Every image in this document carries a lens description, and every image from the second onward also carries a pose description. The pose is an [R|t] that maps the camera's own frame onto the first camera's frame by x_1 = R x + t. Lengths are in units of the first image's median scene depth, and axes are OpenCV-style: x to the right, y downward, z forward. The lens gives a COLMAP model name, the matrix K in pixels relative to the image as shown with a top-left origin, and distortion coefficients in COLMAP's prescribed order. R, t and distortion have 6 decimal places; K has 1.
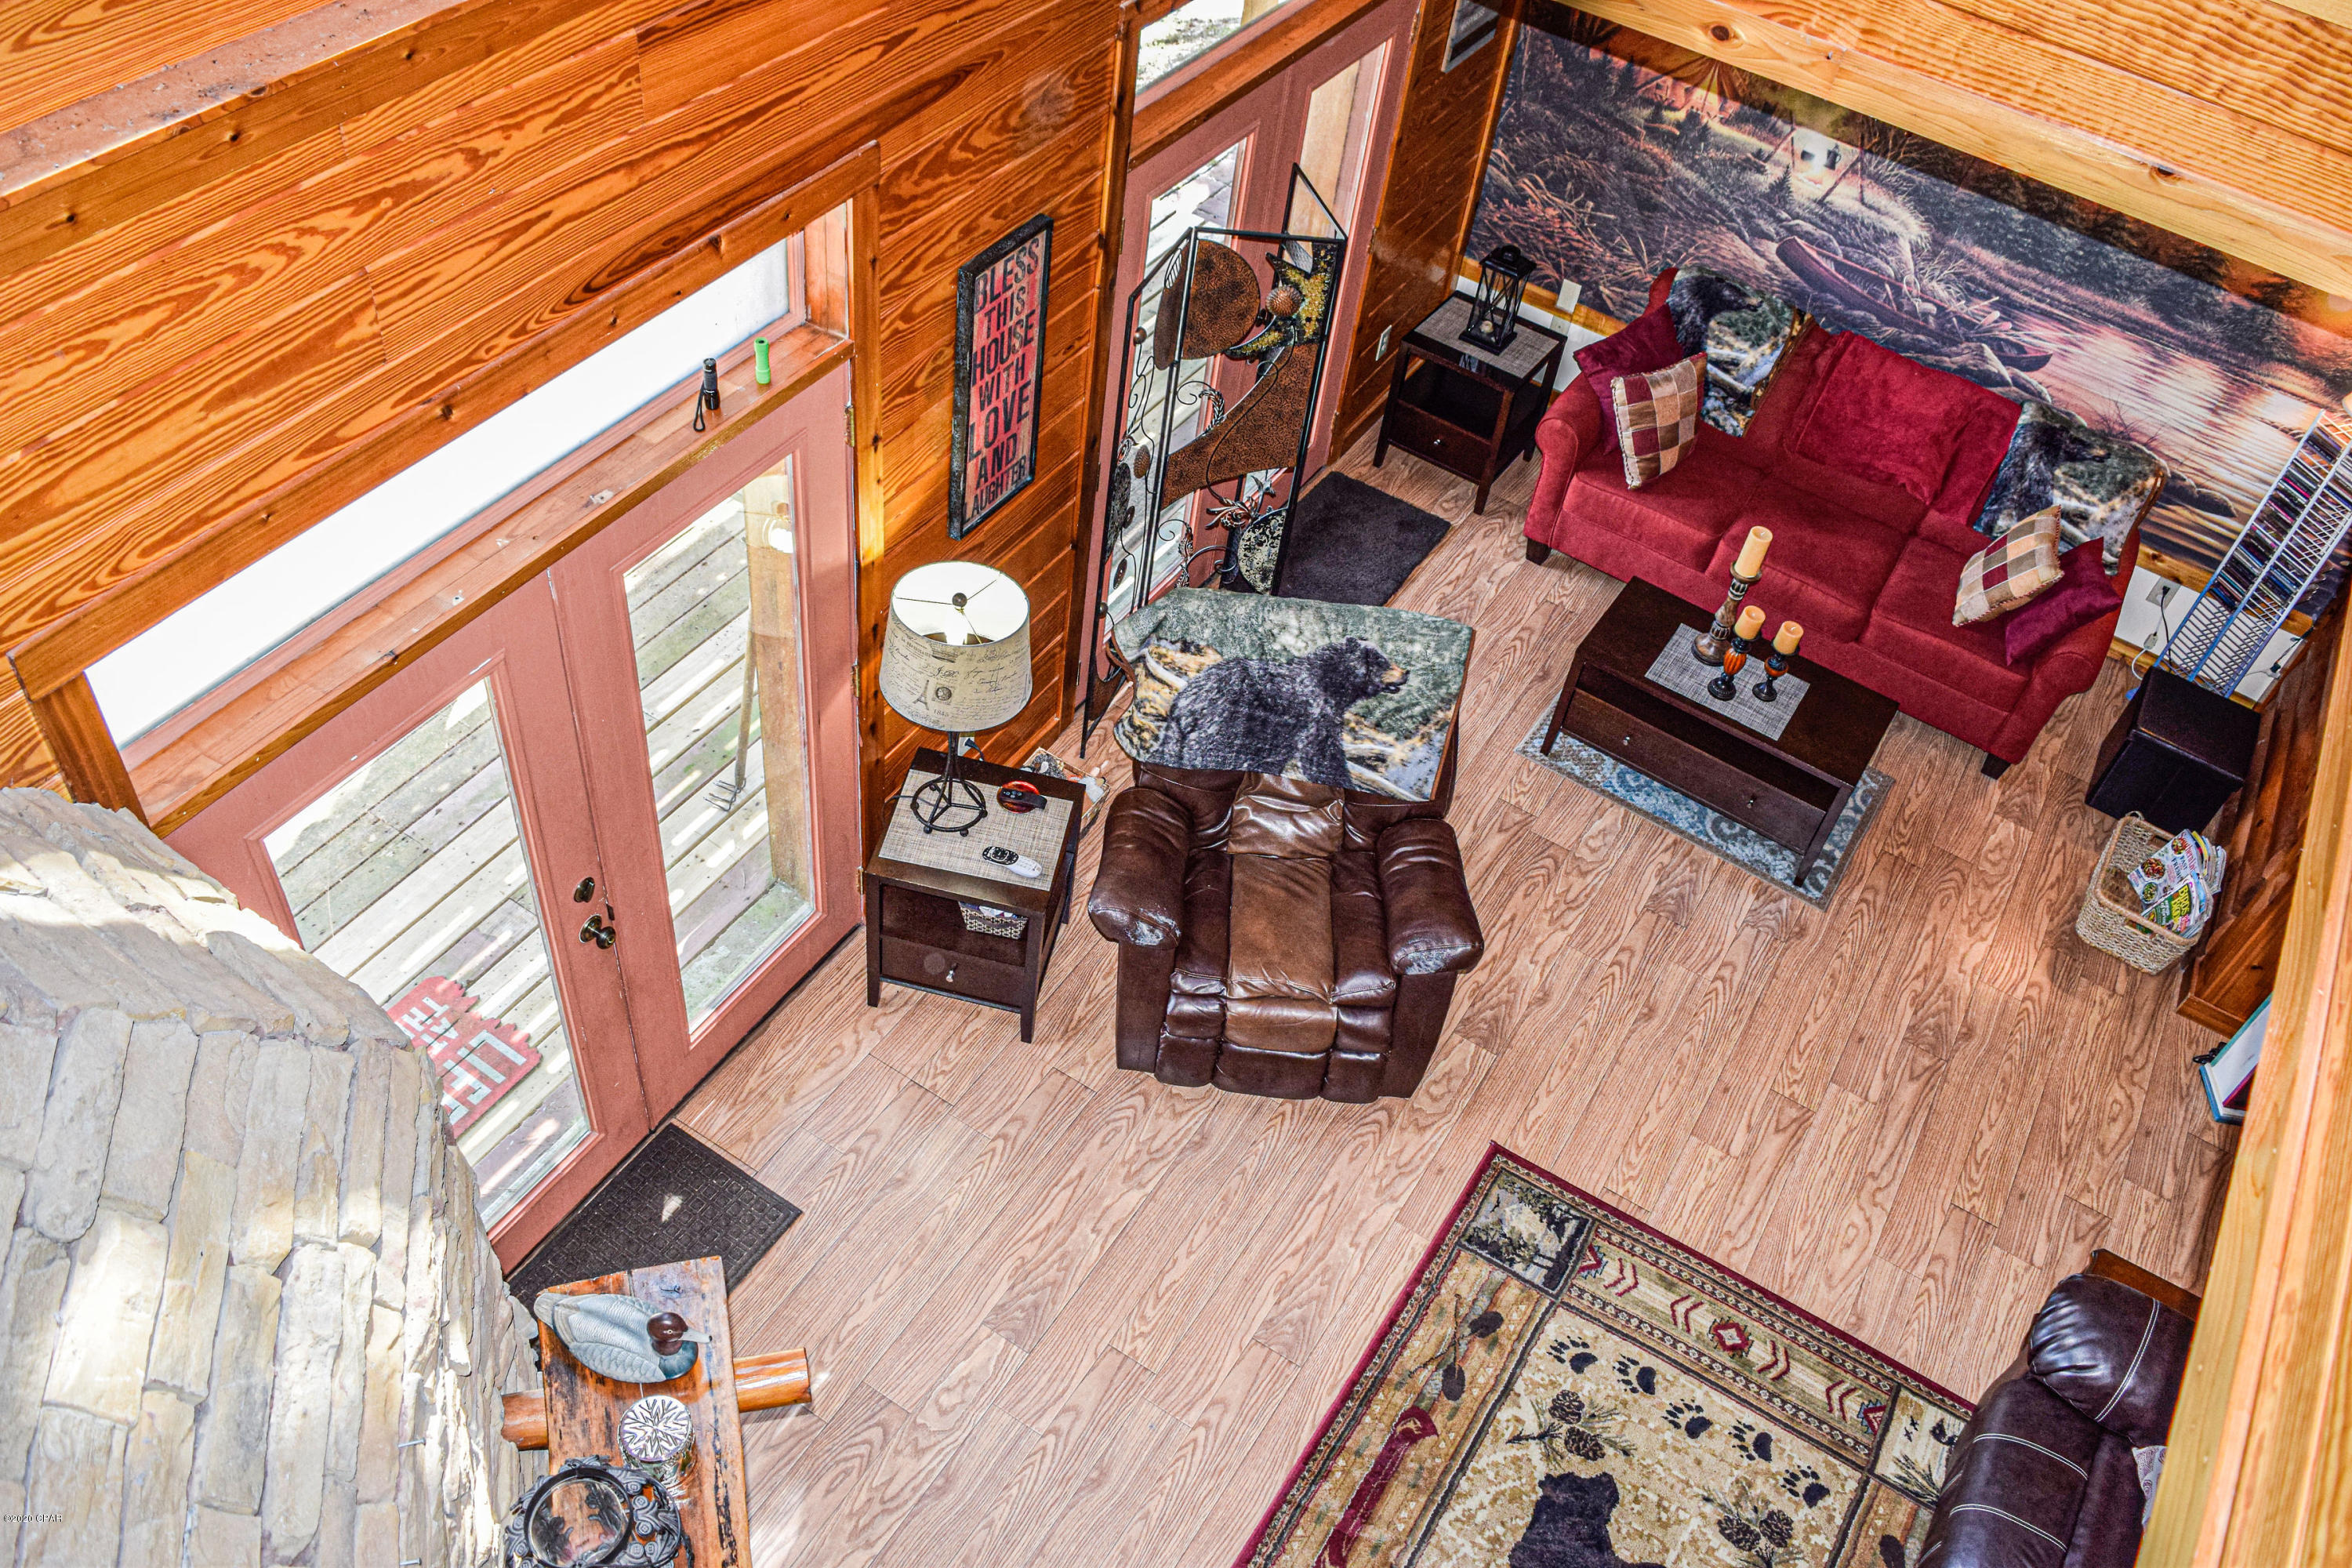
lens RADIAL K [[1853.9, 0, 1176.0], [0, 1853.9, 784.0], [0, 0, 1]] dist [-0.095531, 0.018590]
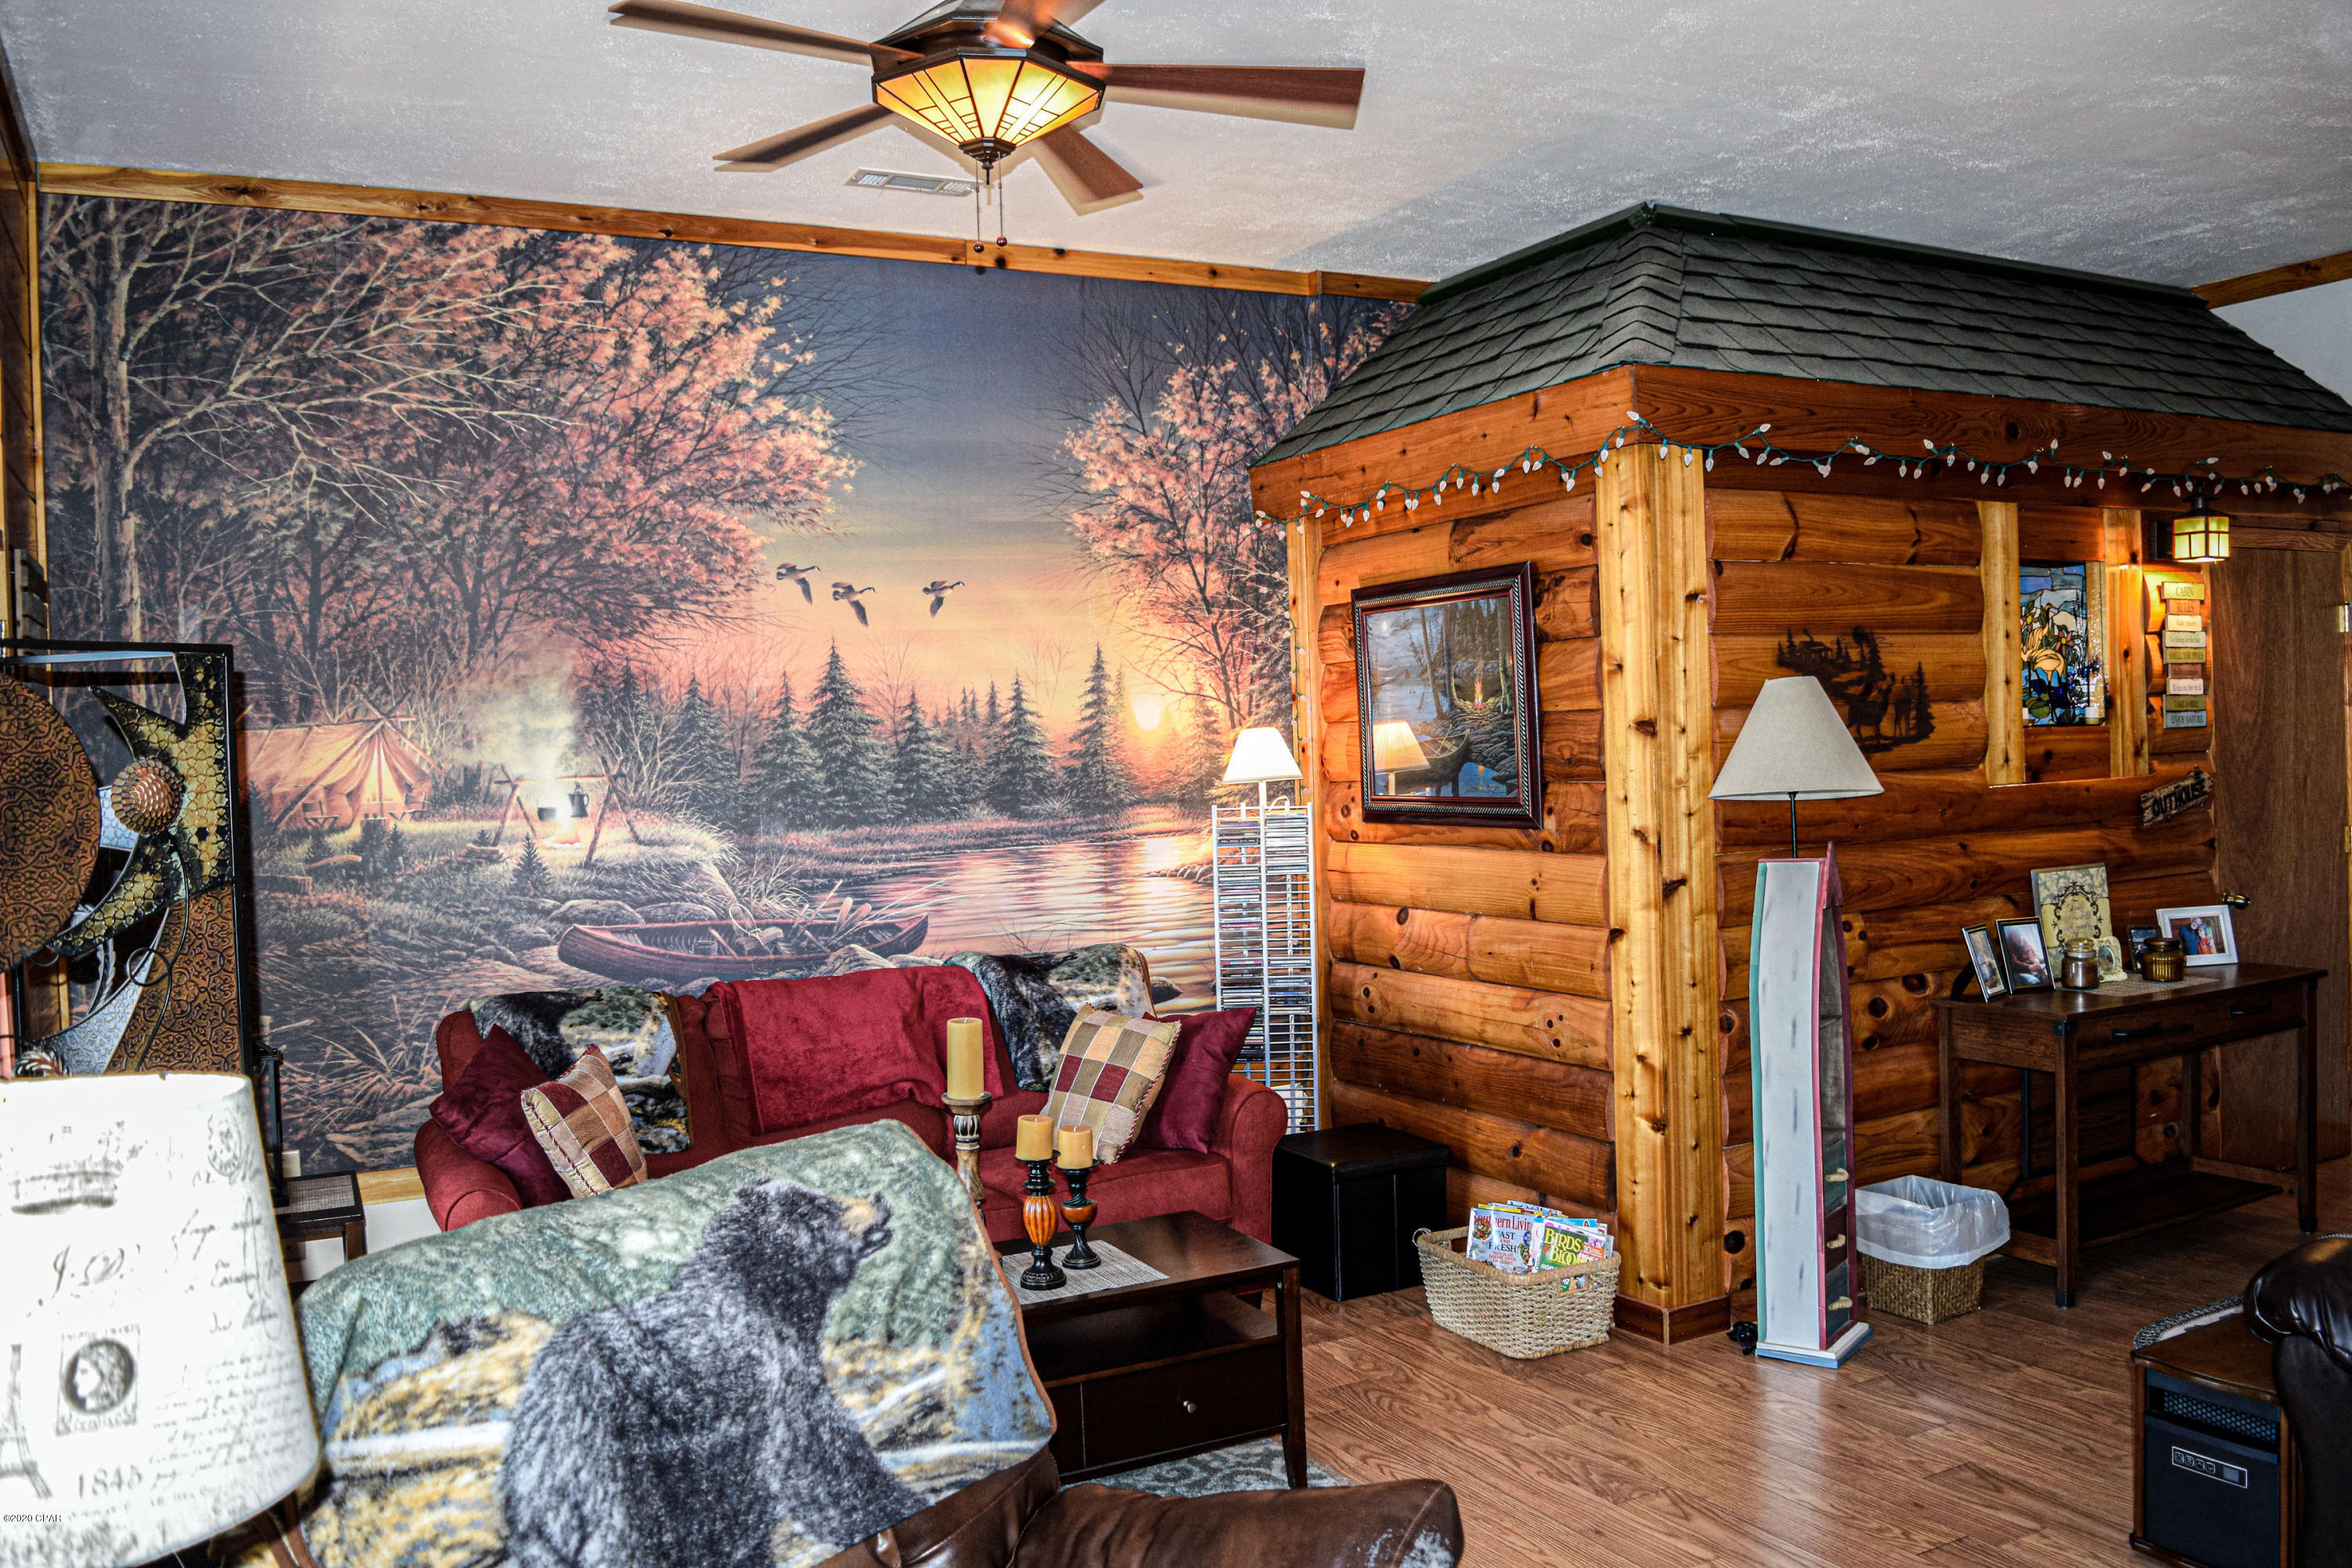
lens RADIAL K [[1853.9, 0, 1176.0], [0, 1853.9, 784.0], [0, 0, 1]] dist [-0.095531, 0.018590]
pose [[0.501284, -0.147914, 0.852547, -0.169299], [0.687922, 0.665774, -0.288977, 0.043393], [-0.524860, 0.731345, 0.435495, 0.545840]]
